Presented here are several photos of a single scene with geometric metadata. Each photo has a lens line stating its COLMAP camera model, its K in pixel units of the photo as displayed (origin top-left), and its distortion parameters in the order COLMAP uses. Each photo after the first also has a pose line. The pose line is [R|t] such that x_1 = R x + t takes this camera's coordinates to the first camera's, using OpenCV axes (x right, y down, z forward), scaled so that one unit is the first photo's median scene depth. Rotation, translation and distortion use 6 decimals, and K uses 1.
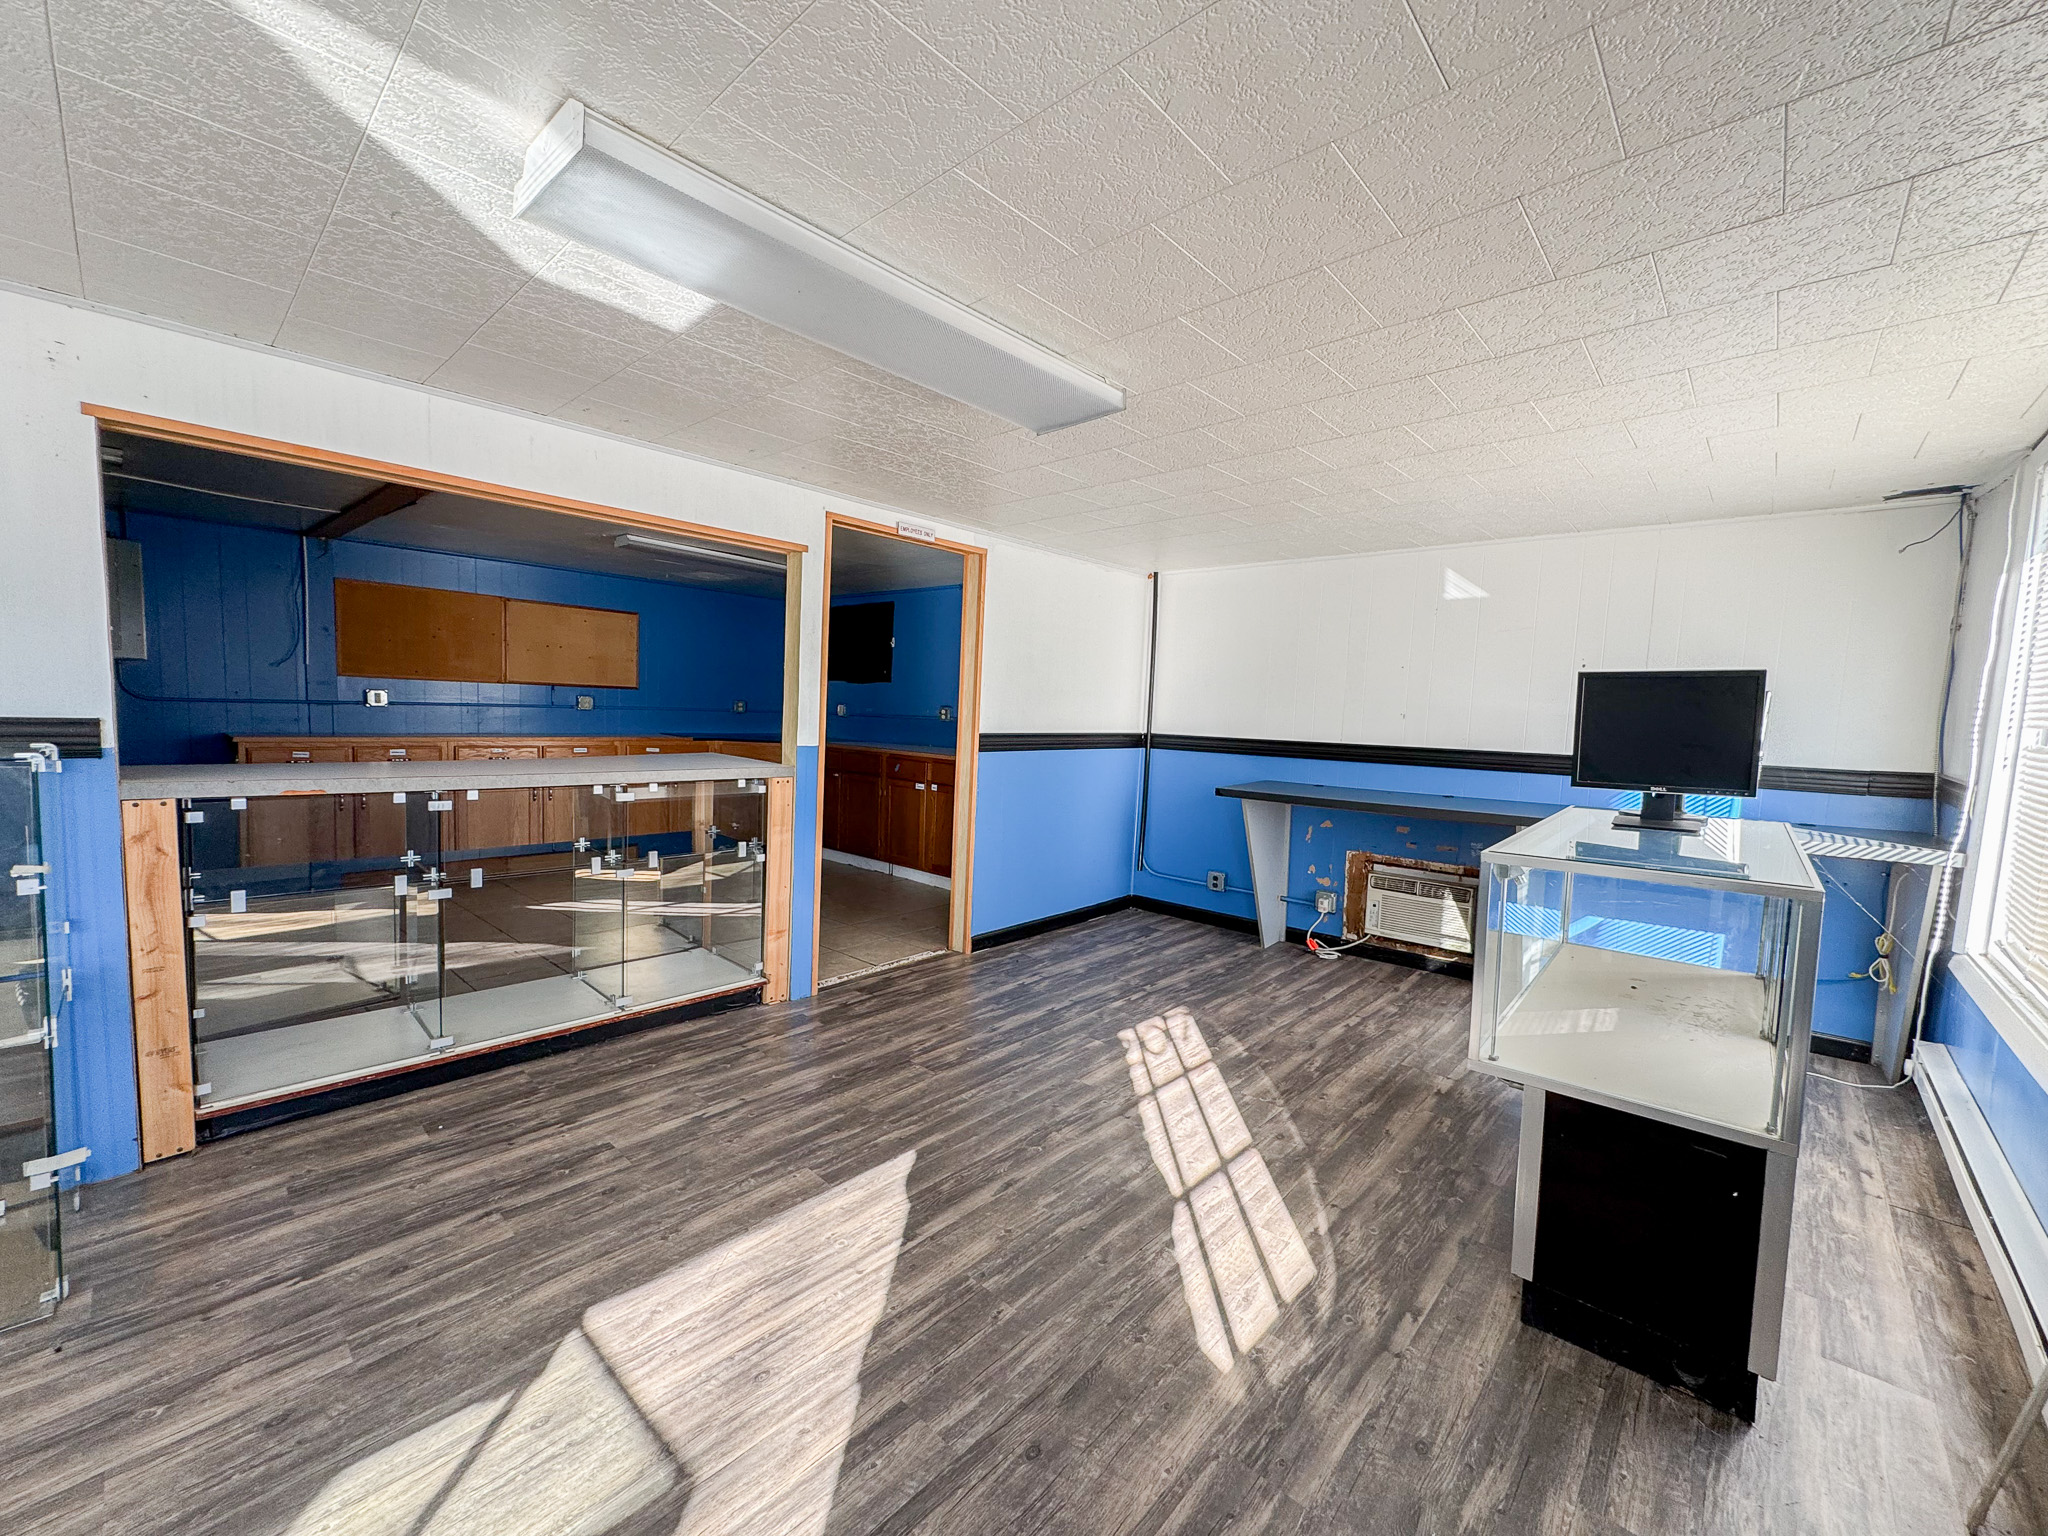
lens RADIAL K [[813.5, 0, 1024.0], [0, 813.5, 768.0], [0, 0, 1]] dist [0.000933, -0.000007]
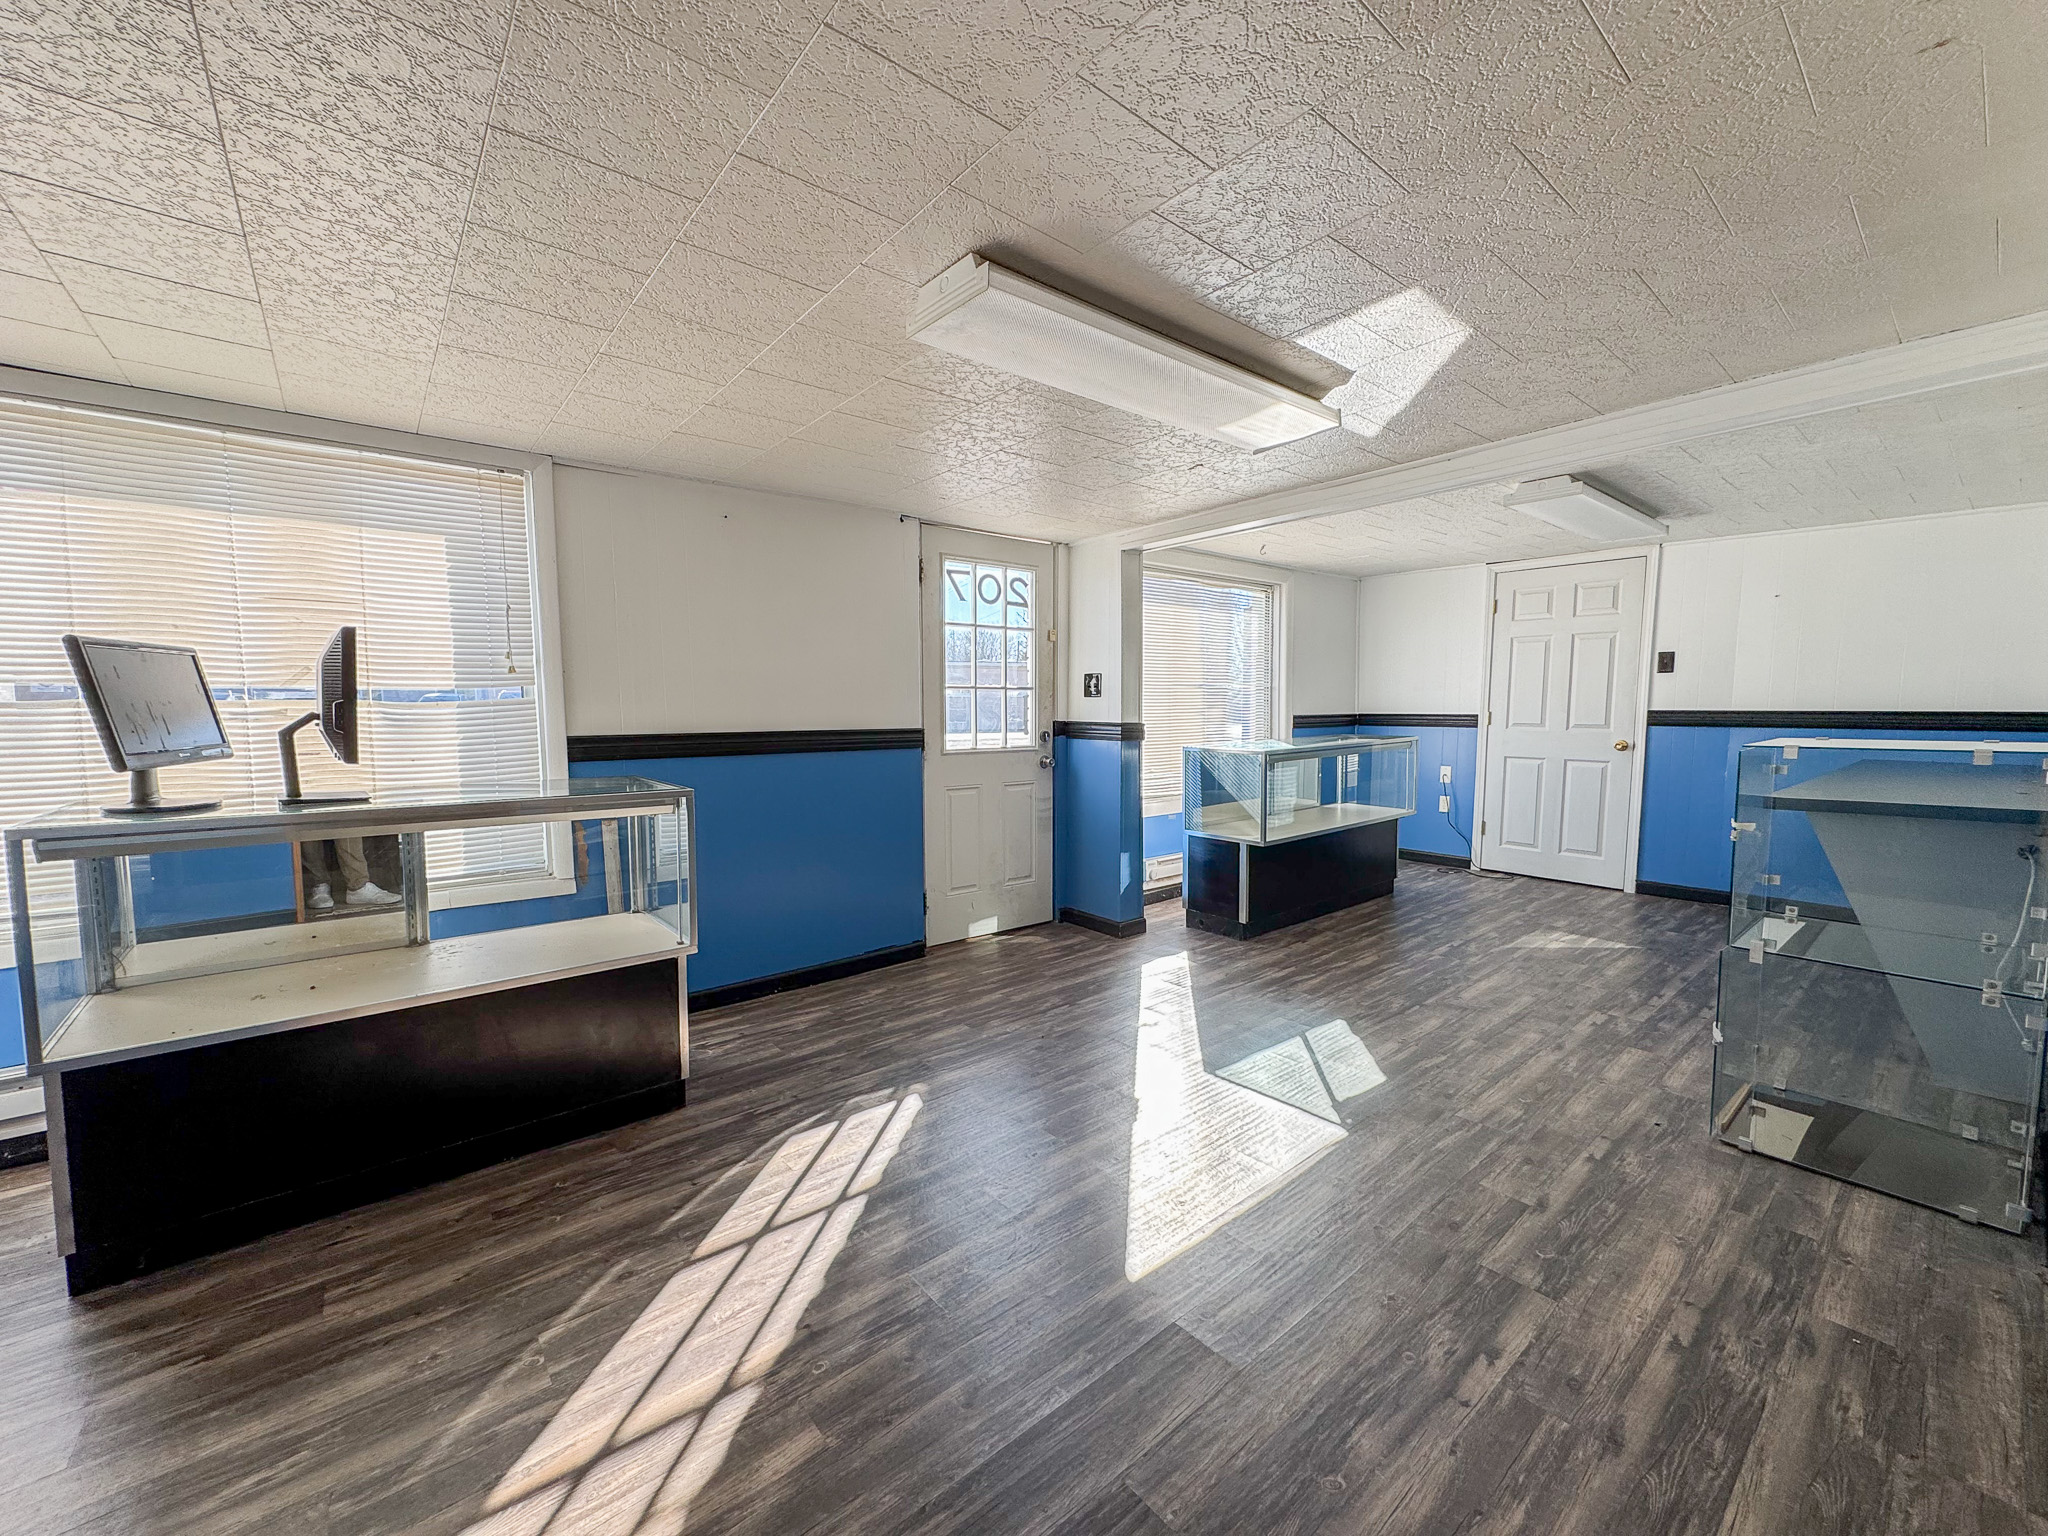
lens RADIAL K [[813.5, 0, 1024.0], [0, 813.5, 768.0], [0, 0, 1]] dist [0.000933, -0.000007]
pose [[-0.990377, -0.041283, 0.132098, -0.116793], [-0.020807, 0.988041, 0.152783, -0.120779], [-0.136825, 0.148565, -0.979391, 1.805324]]
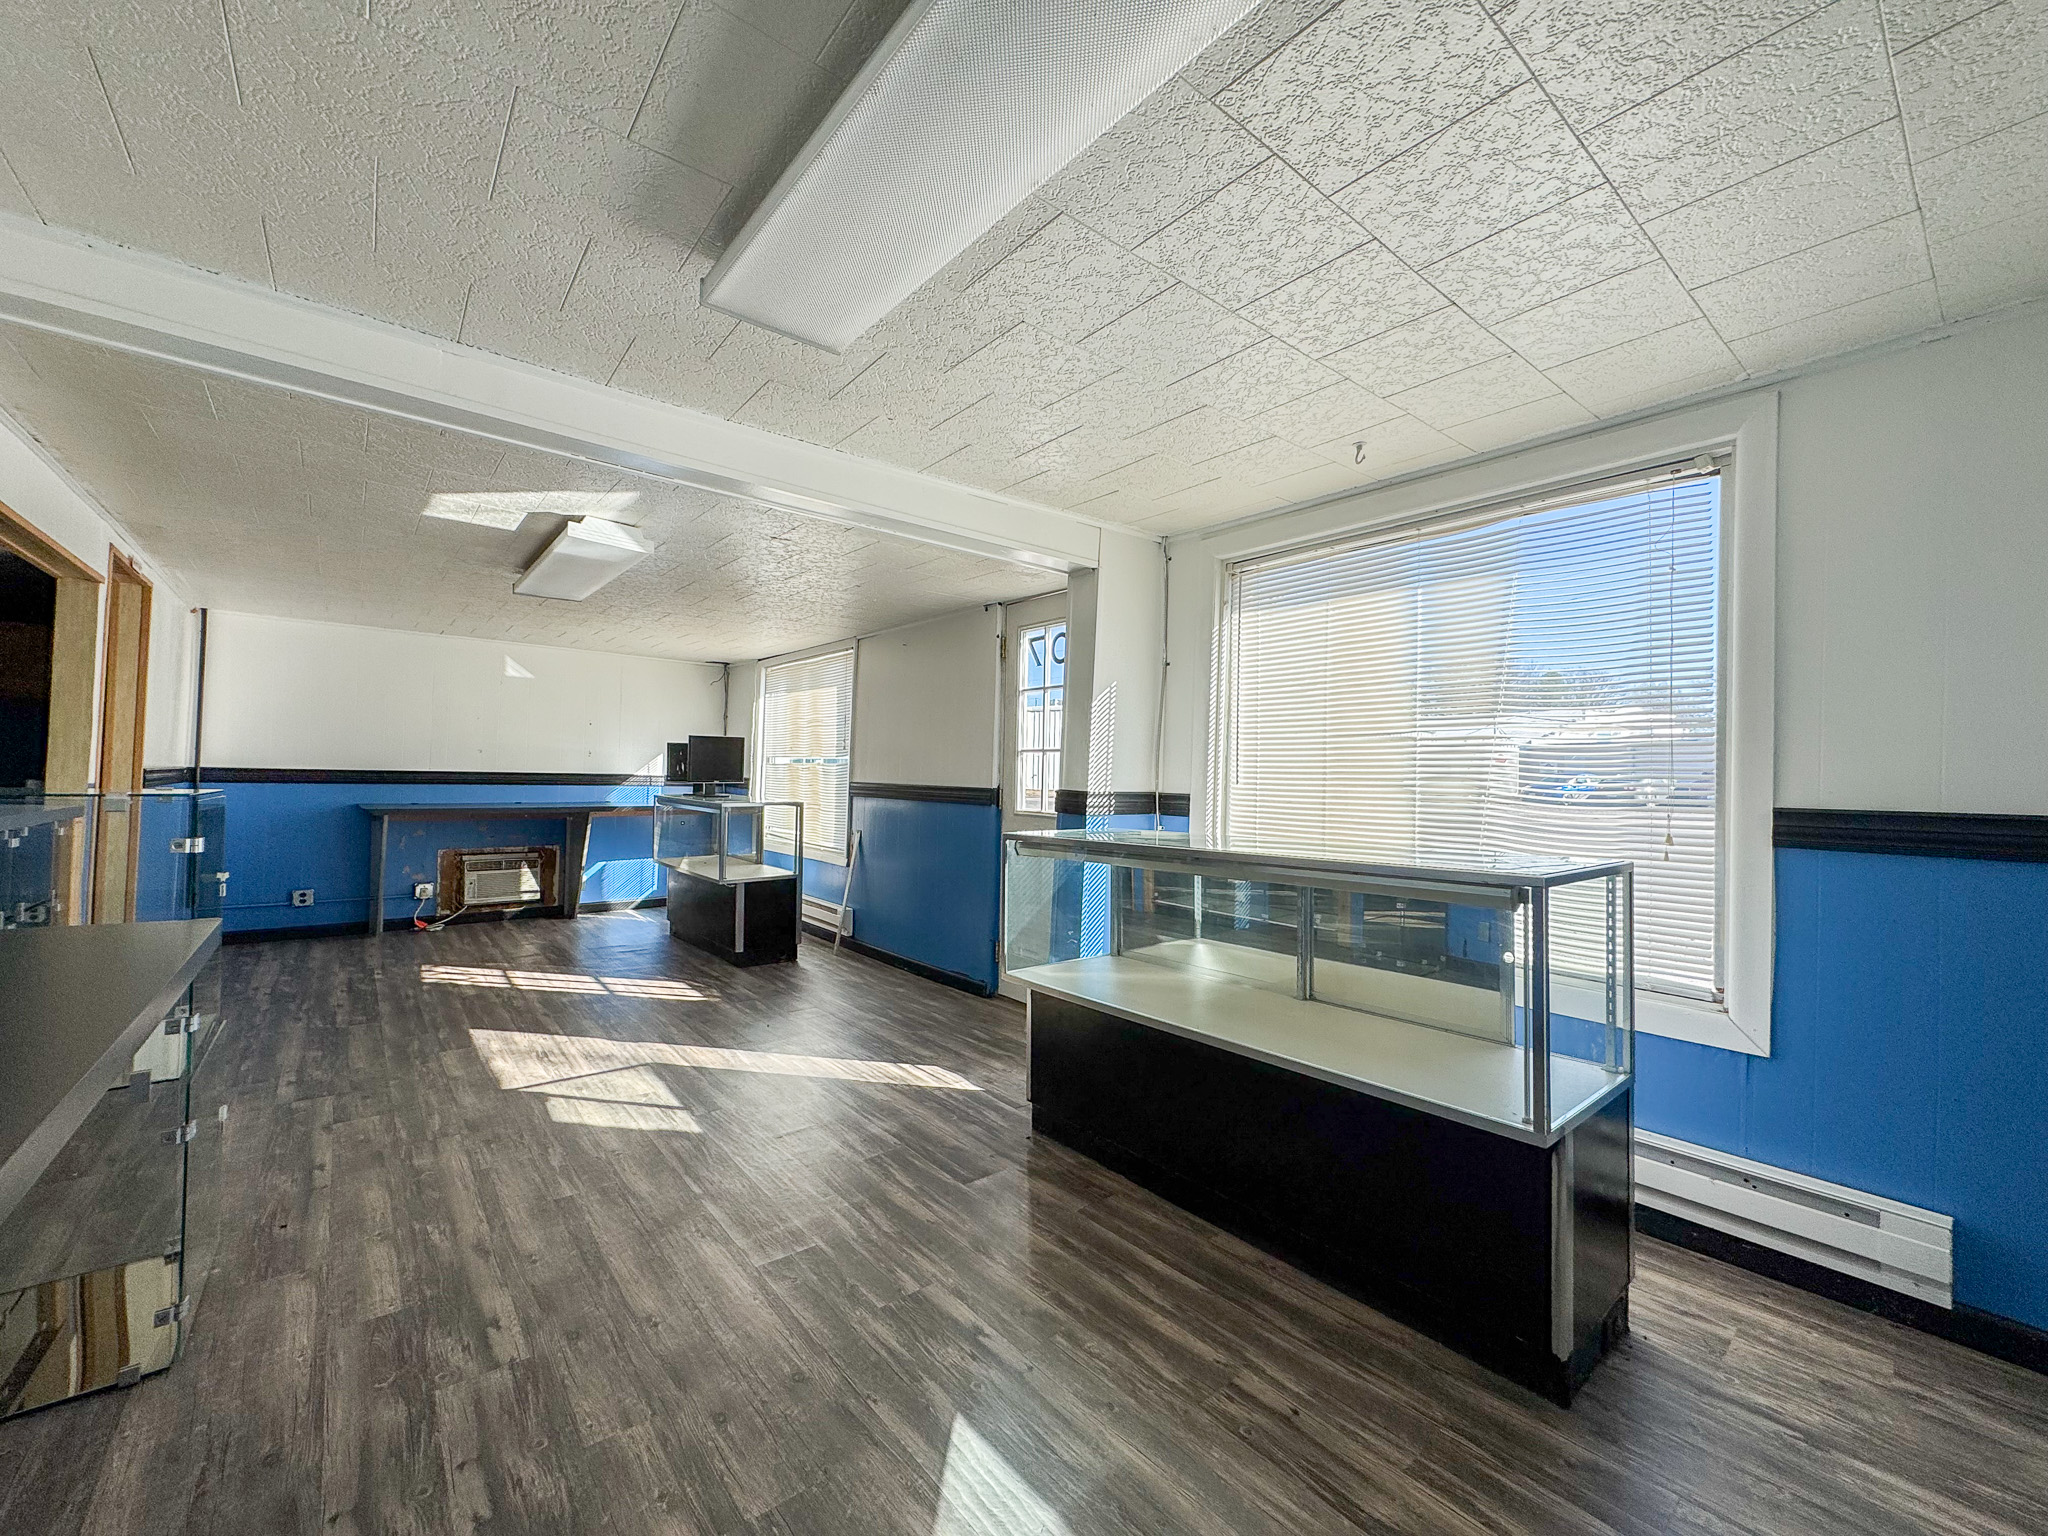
lens RADIAL K [[820.3, 0, 1024.0], [0, 820.3, 768.0], [0, 0, 1]] dist [0.001332, -0.000052]
pose [[0.132418, -0.021123, 0.990969, -1.653645], [0.055807, 0.998346, 0.013823, 0.000650], [-0.989622, 0.053472, 0.133378, -0.314385]]
